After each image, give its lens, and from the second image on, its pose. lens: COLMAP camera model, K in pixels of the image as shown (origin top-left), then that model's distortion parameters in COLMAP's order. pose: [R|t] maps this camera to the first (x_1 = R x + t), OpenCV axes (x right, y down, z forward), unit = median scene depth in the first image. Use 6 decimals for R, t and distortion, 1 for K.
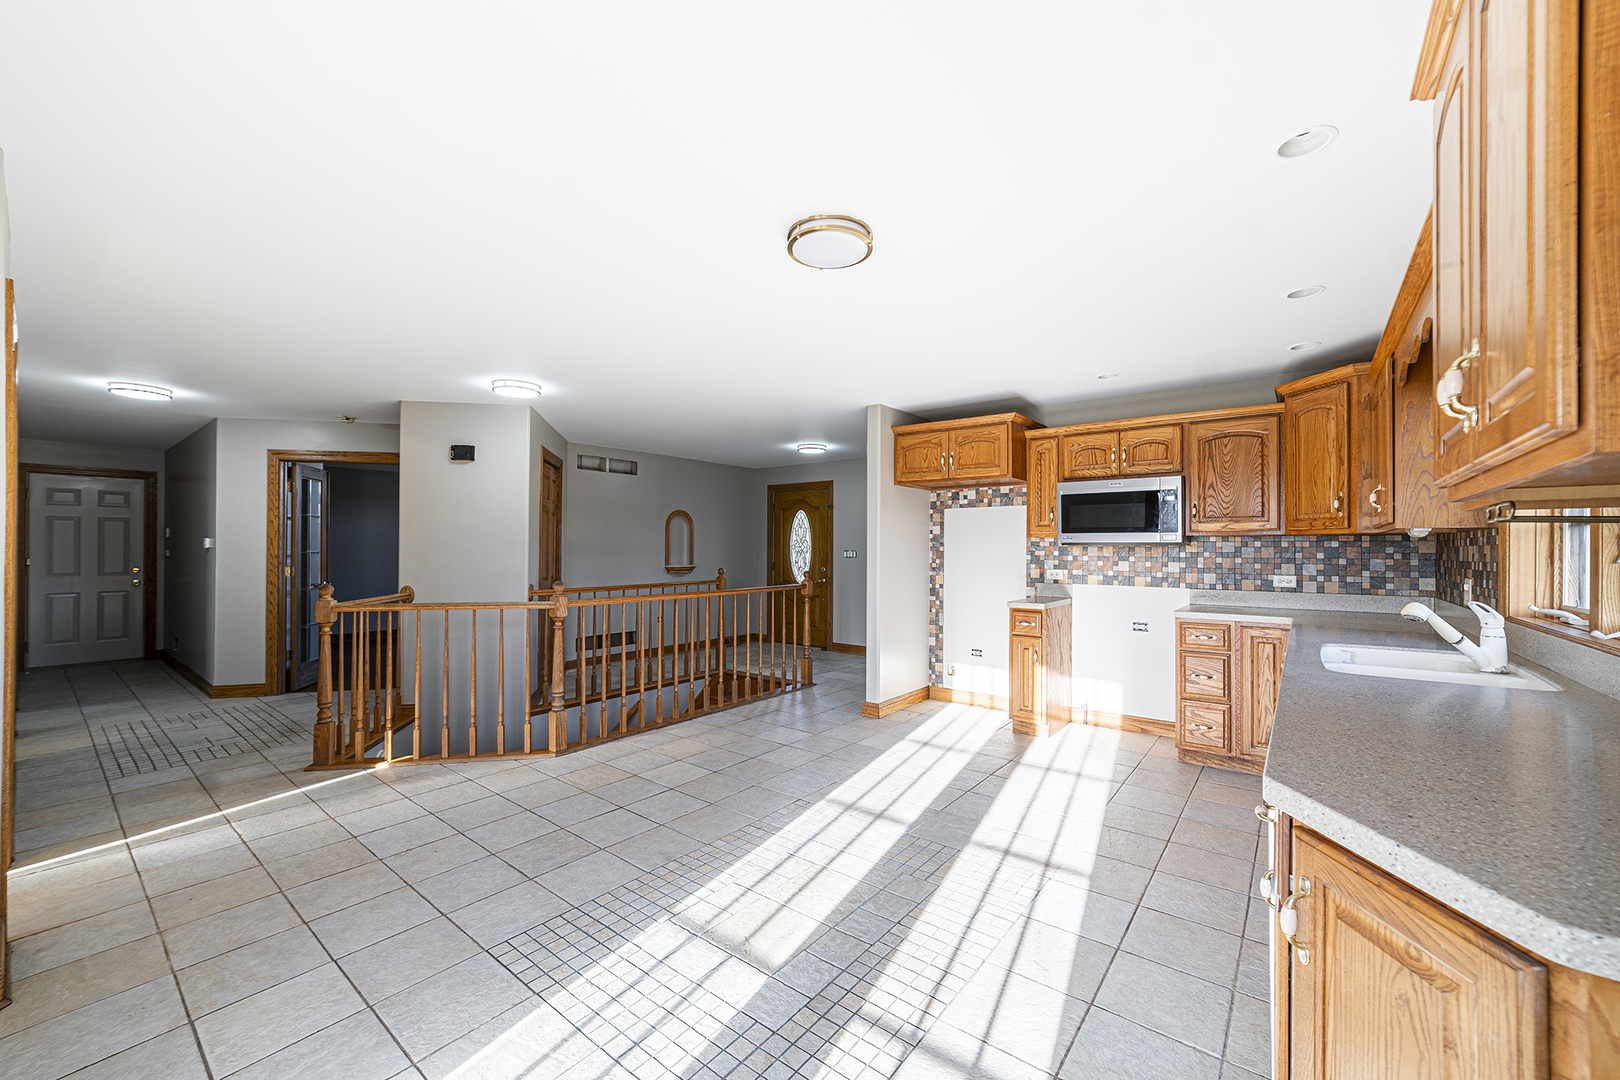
lens RADIAL K [[638.6, 0, 782.9], [0, 638.6, 538.5], [0, 0, 1]] dist [-0.006832, 0.003243]
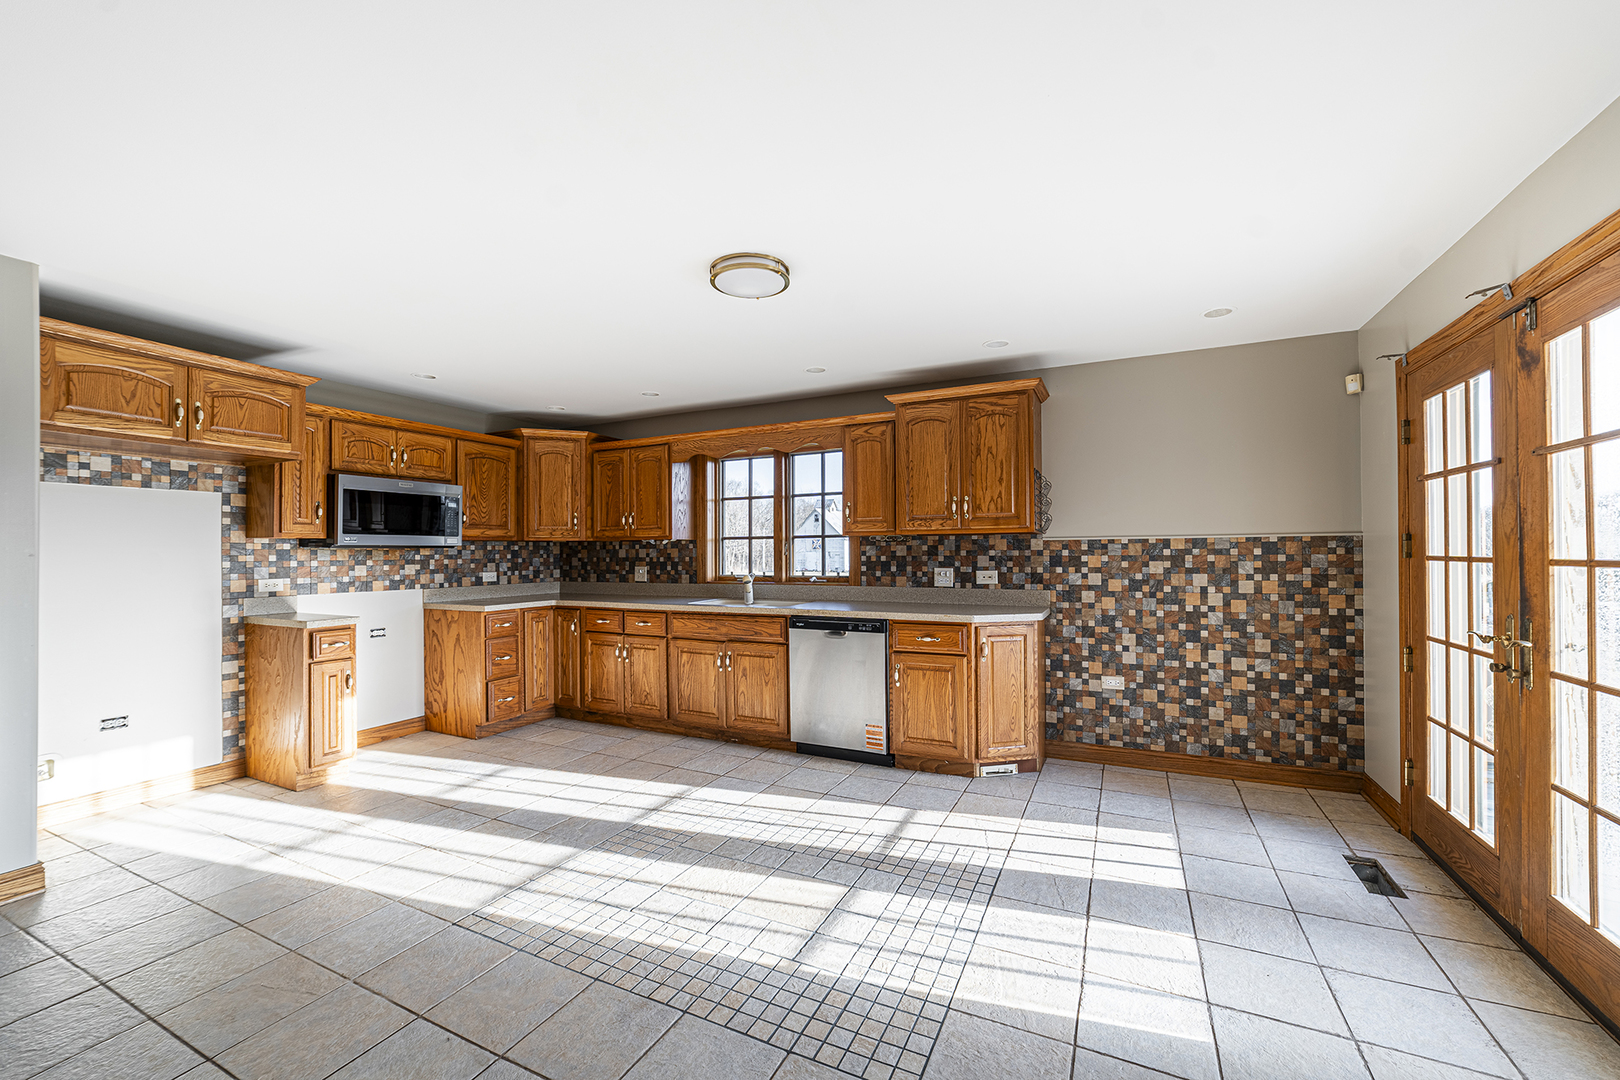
lens RADIAL K [[638.6, 0, 806.3], [0, 638.6, 545.7], [0, 0, 1]] dist [-0.006832, 0.003243]
pose [[-0.221744, 0.006978, 0.975080, -0.553590], [-0.010405, 0.999901, -0.009522, 0.009846], [-0.975049, -0.012257, -0.221650, 0.616025]]
